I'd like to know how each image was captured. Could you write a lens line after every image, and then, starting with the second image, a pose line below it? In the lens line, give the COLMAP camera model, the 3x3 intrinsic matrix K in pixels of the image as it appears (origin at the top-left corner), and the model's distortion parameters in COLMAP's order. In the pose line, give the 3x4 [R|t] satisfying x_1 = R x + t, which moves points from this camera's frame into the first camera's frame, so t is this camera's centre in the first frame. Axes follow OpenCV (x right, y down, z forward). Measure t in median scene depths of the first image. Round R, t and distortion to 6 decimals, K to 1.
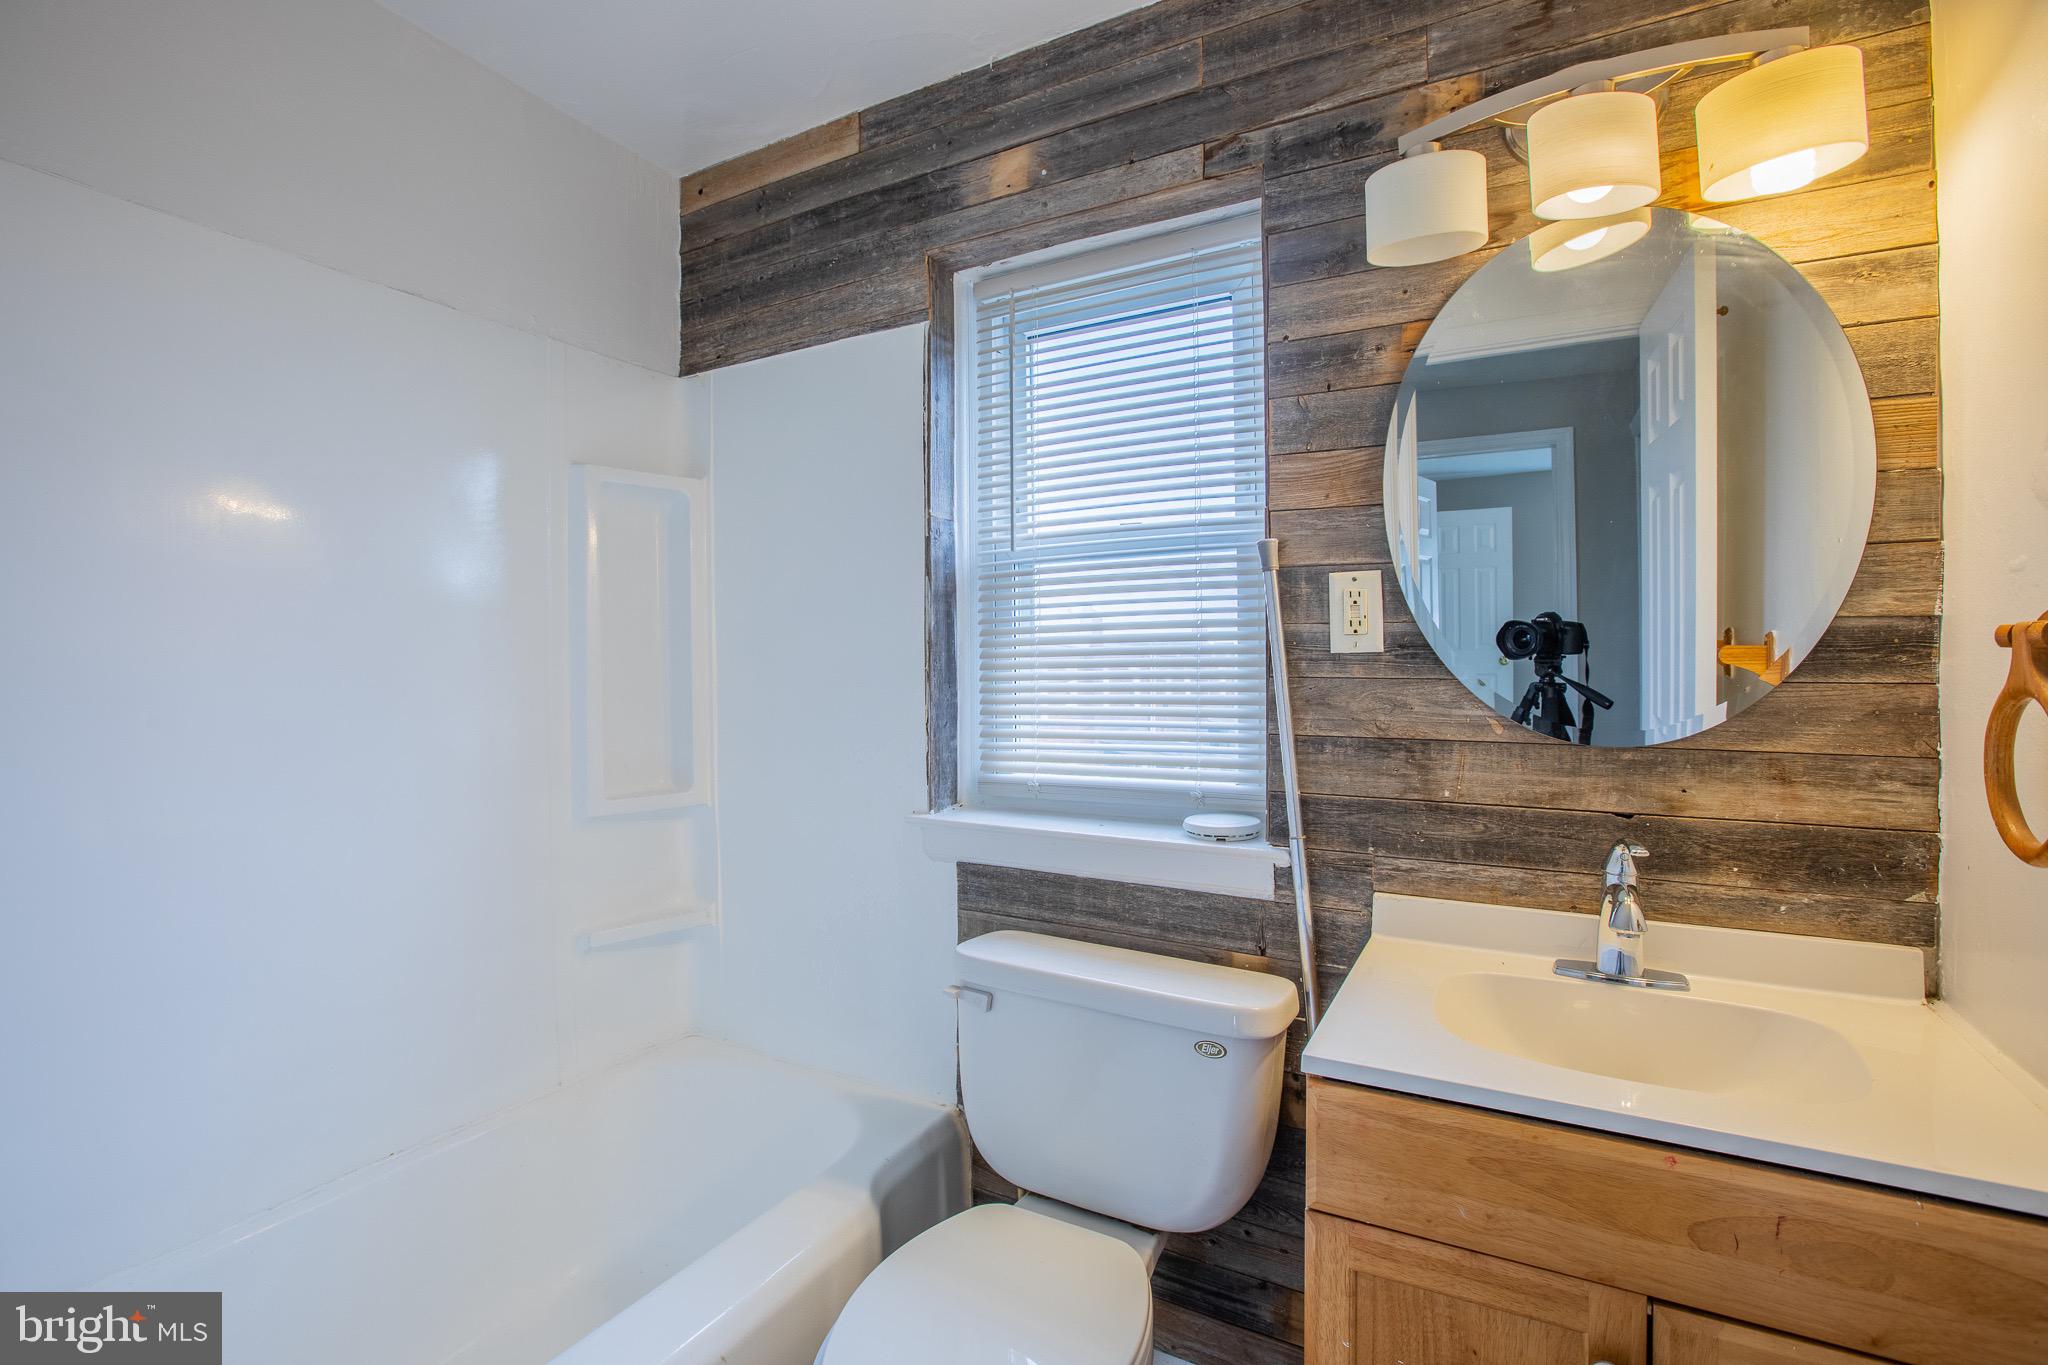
lens RADIAL K [[940.3, 0, 1018.7], [0, 940.3, 672.6], [0, 0, 1]] dist [-0.054710, 0.021803]
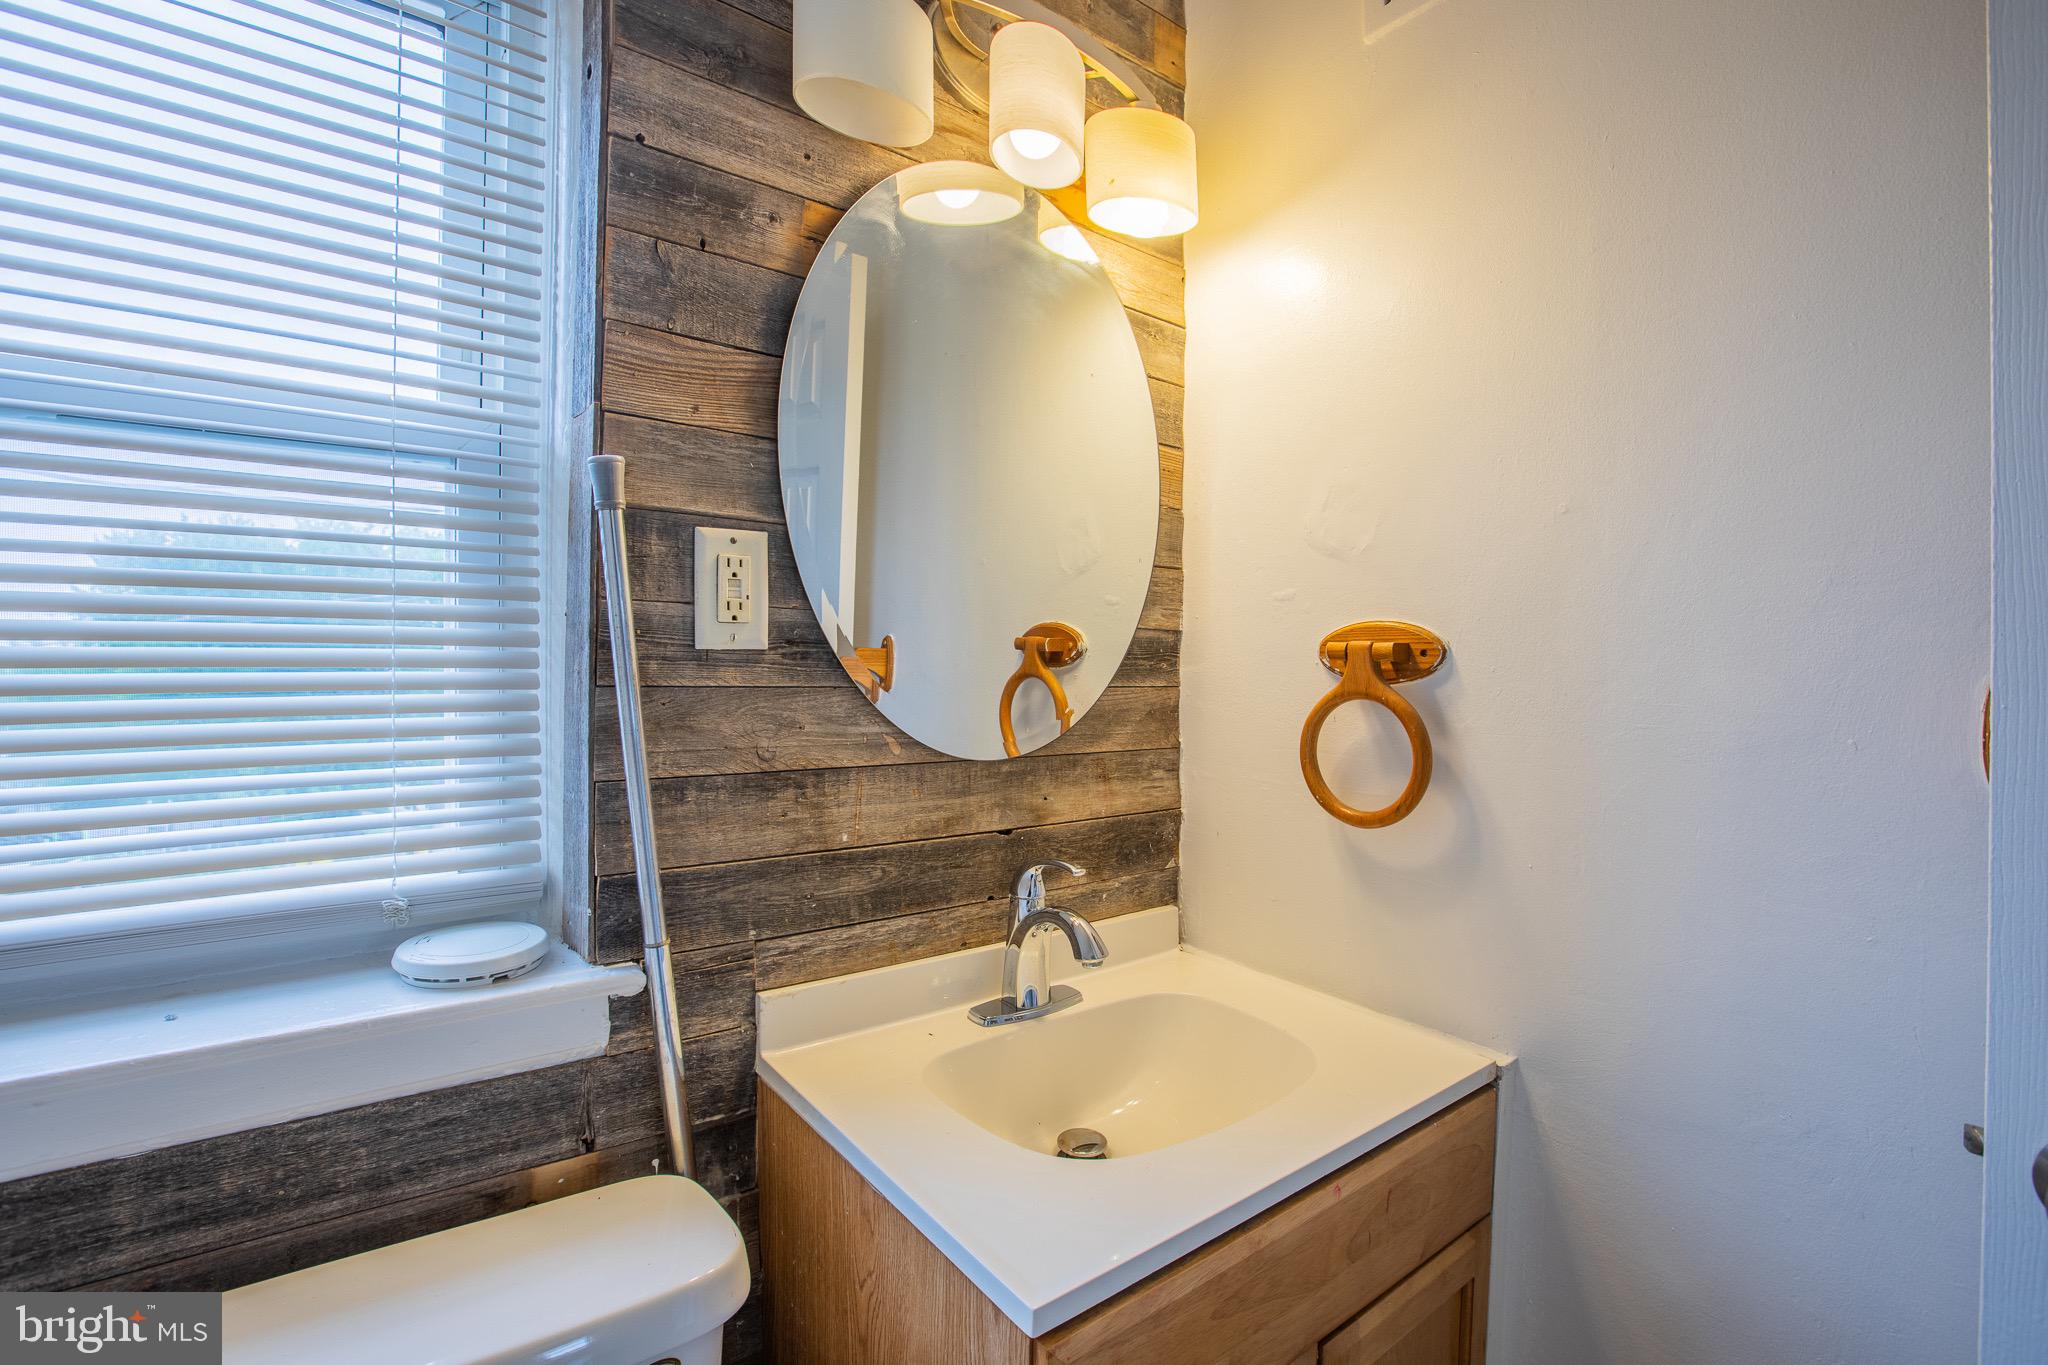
lens RADIAL K [[940.3, 0, 1018.7], [0, 940.3, 672.6], [0, 0, 1]] dist [-0.054710, 0.021803]
pose [[0.393741, -0.000639, 0.919221, -0.184268], [-0.004019, 0.999989, 0.002416, -0.007109], [-0.919213, -0.004646, 0.393734, 0.551494]]
